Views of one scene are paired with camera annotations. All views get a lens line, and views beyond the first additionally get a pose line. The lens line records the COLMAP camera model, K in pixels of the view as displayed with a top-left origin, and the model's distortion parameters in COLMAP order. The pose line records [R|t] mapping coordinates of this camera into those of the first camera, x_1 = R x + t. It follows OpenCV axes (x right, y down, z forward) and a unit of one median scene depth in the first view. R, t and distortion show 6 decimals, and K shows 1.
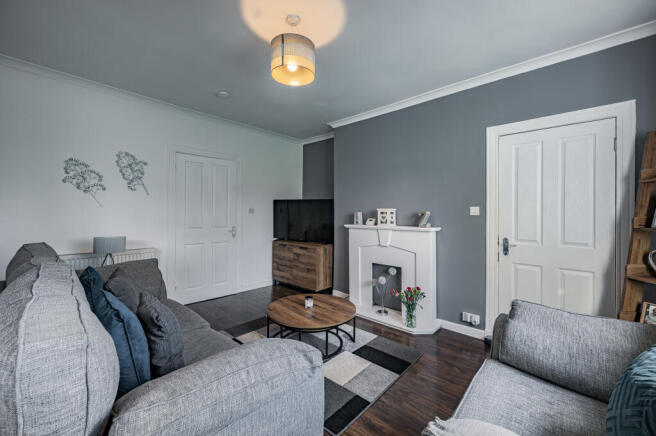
lens RADIAL K [[262.8, 0, 327.8], [0, 262.8, 213.0], [0, 0, 1]] dist [0.000148, 0.000037]
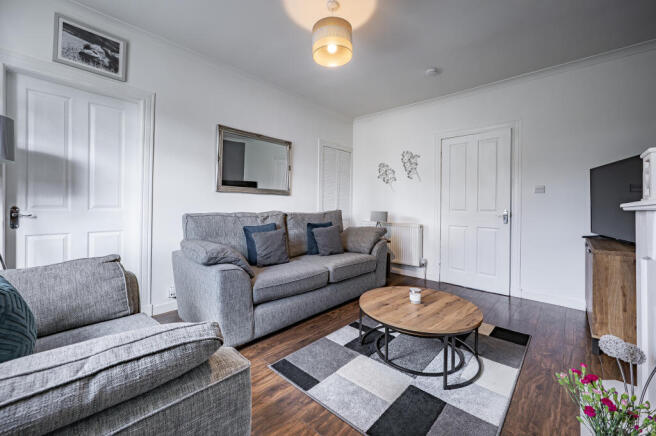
lens RADIAL K [[265.9, 0, 329.6], [0, 265.9, 204.8], [0, 0, 1]] dist [-0.000411, -0.000071]
pose [[0.004320, -0.012933, -0.999907, 0.571882], [-0.009876, 0.999867, -0.012976, 0.064110], [0.999942, 0.009932, 0.004192, 0.582277]]
